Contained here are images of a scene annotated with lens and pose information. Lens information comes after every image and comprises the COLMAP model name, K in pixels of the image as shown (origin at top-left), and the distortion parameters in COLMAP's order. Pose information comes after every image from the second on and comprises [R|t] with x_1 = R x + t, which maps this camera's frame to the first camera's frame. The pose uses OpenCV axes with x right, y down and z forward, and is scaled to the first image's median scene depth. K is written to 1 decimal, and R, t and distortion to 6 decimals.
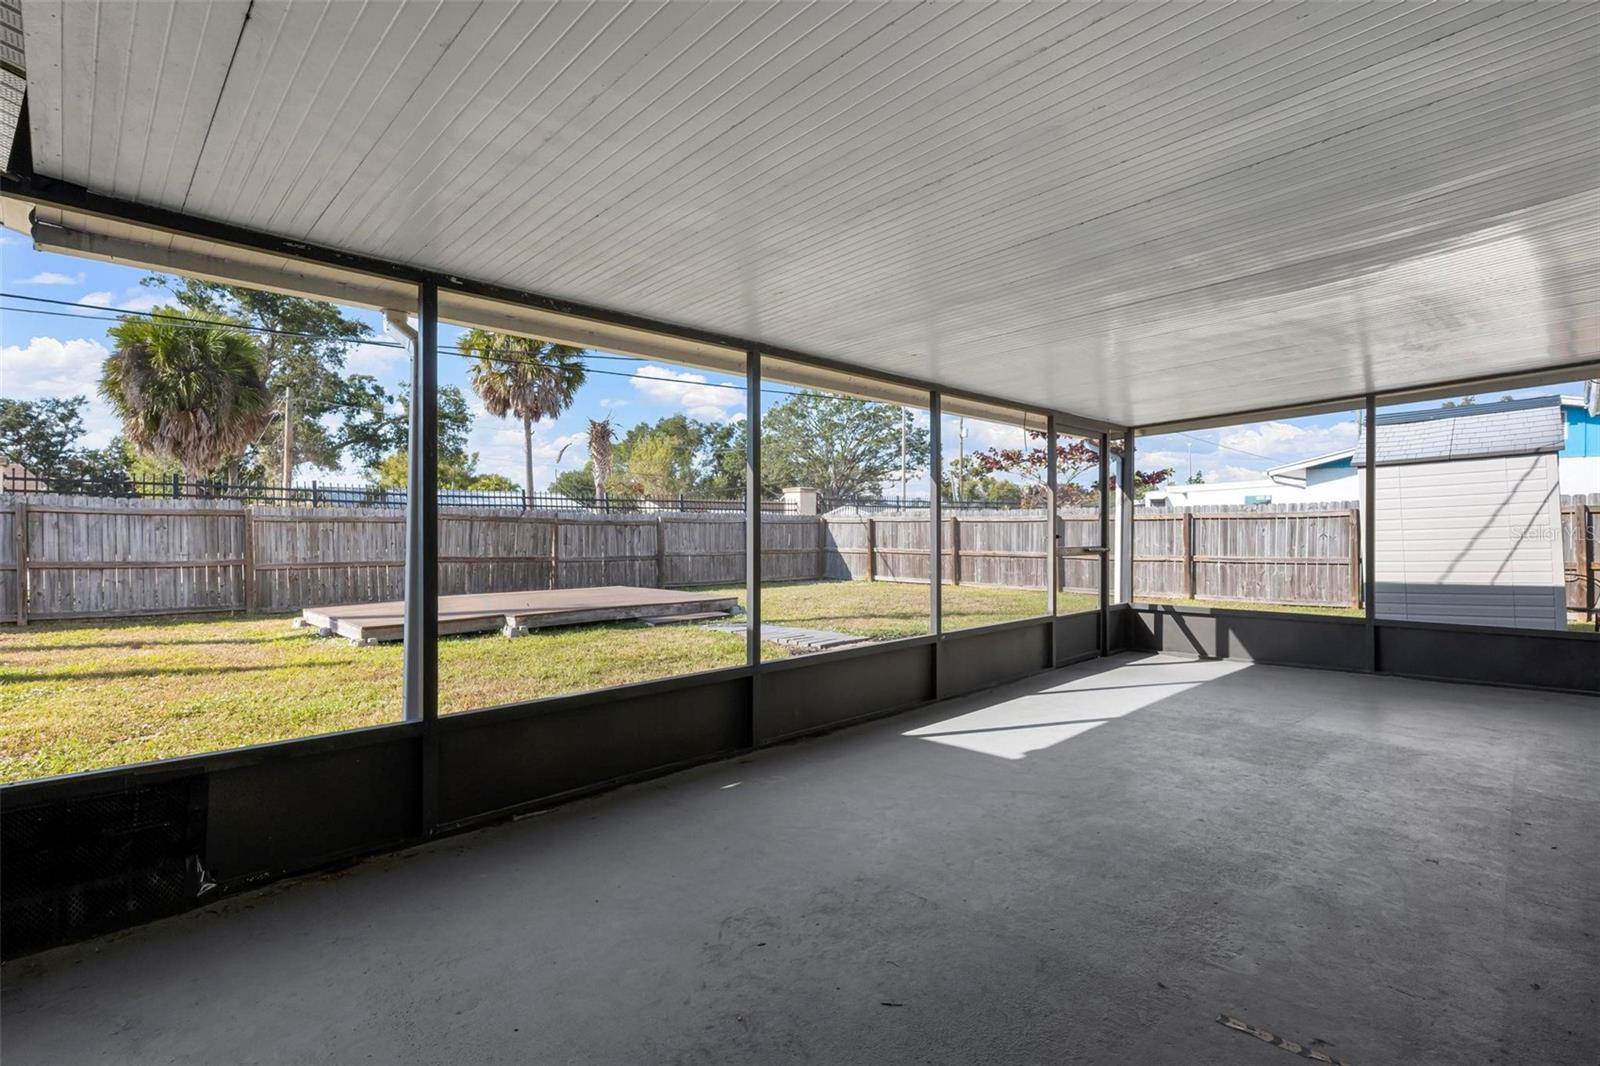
lens RADIAL K [[761.6, 0, 805.4], [0, 761.6, 531.2], [0, 0, 1]] dist [-0.000265, 0.000142]
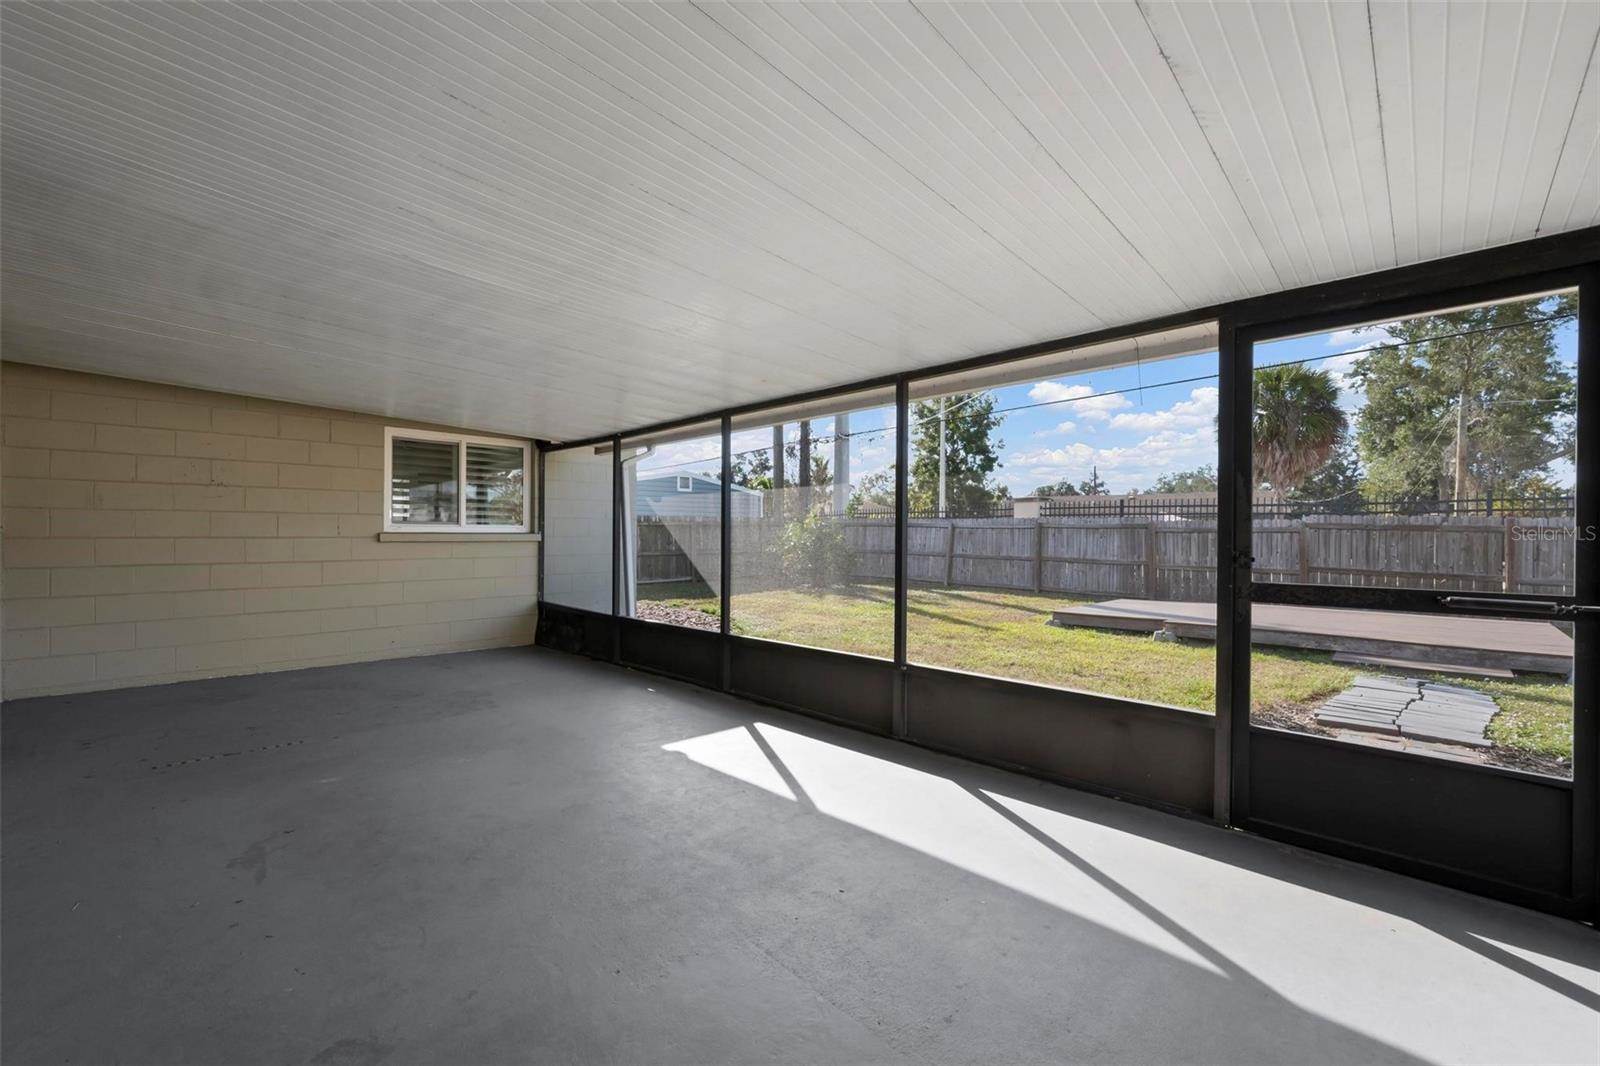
lens RADIAL K [[648.8, 0, 803.4], [0, 648.8, 534.1], [0, 0, 1]] dist [-0.000849, -0.000197]
pose [[0.024904, -0.001719, -0.999688, 0.407116], [-0.006682, 0.999976, -0.001886, -0.003598], [0.999668, 0.006727, 0.024892, 0.390891]]
